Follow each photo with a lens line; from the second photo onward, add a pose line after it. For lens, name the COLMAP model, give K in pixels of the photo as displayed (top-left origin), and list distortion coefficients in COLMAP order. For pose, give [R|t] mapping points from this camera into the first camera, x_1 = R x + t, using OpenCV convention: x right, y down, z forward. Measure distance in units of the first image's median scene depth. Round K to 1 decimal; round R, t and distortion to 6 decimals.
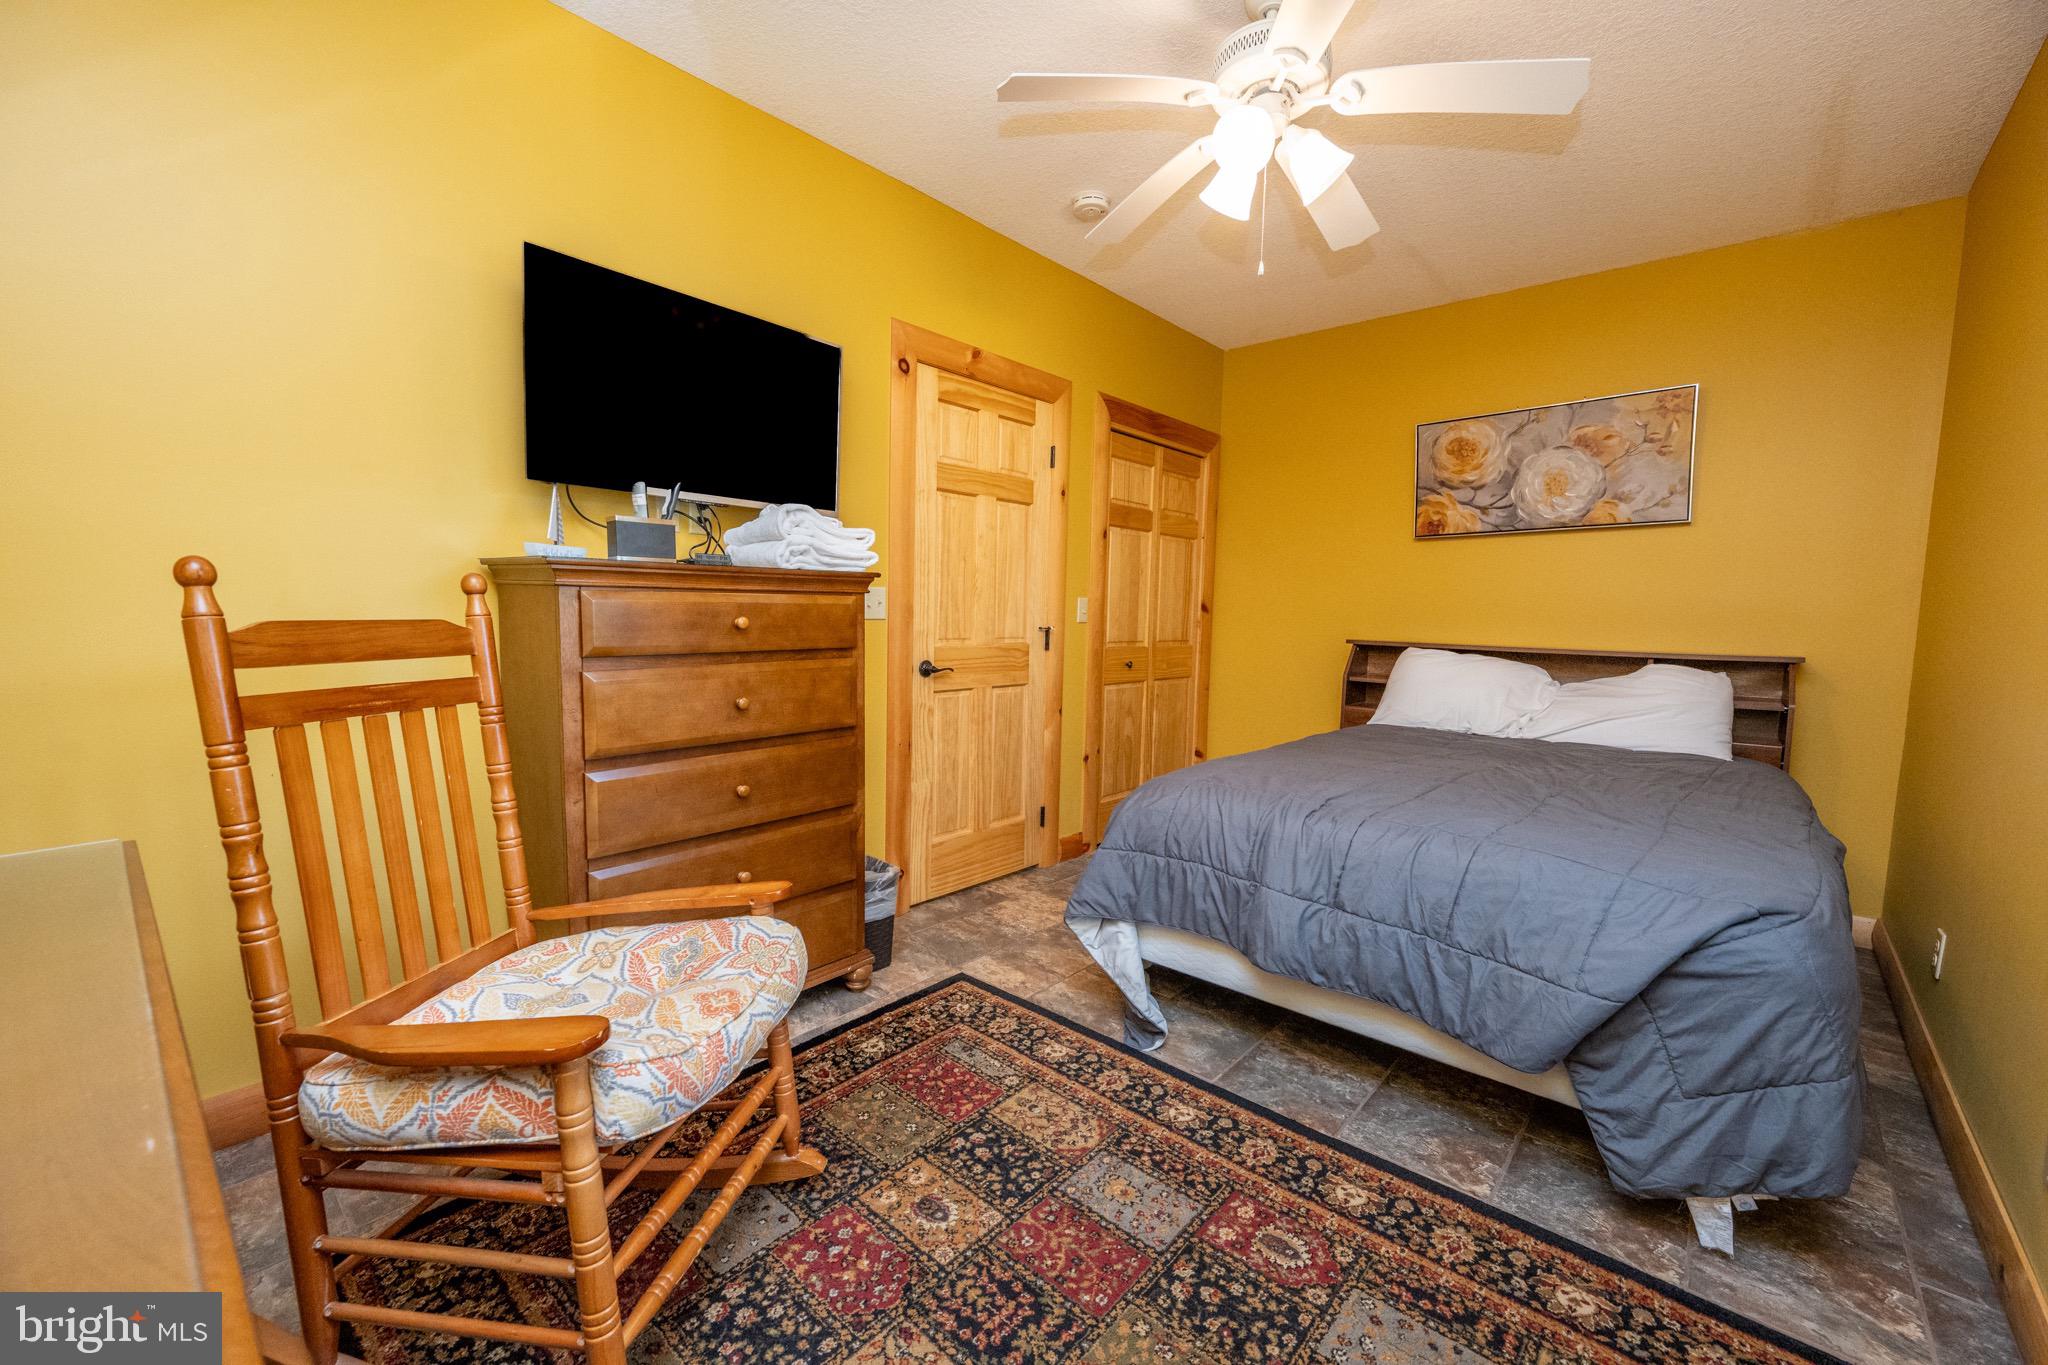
lens RADIAL K [[811.3, 0, 1011.0], [0, 811.3, 698.6], [0, 0, 1]] dist [0.000044, 0.000051]
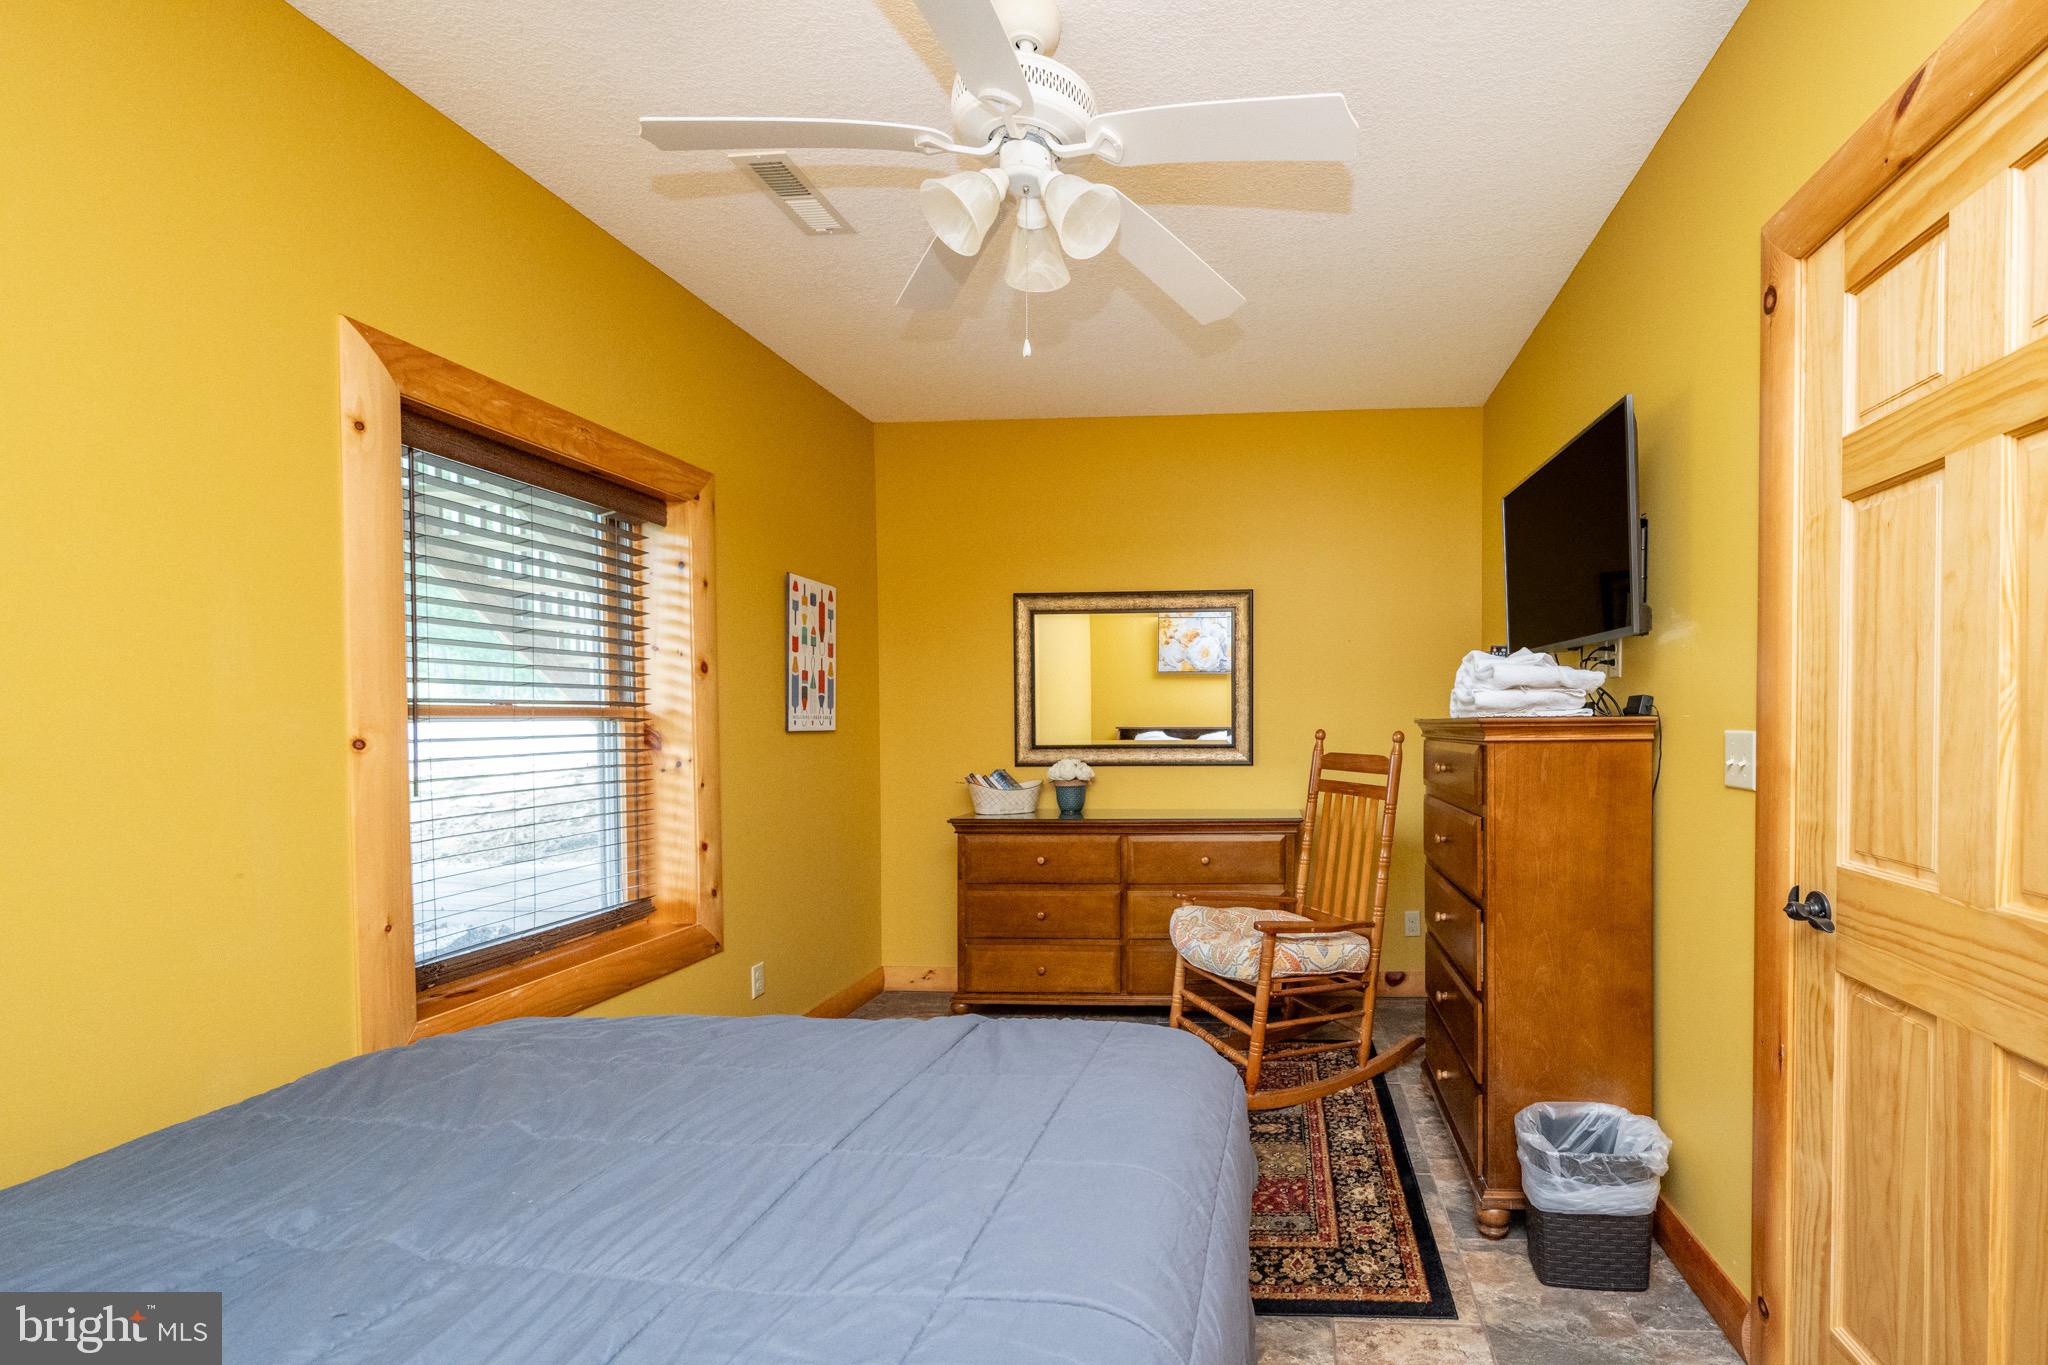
lens RADIAL K [[811.3, 0, 1011.0], [0, 811.3, 698.6], [0, 0, 1]] dist [0.000044, 0.000051]
pose [[-0.909385, -0.032733, -0.414666, 0.572223], [-0.064242, 0.995990, 0.062266, -0.181011], [0.410965, 0.083263, -0.907841, 1.462940]]
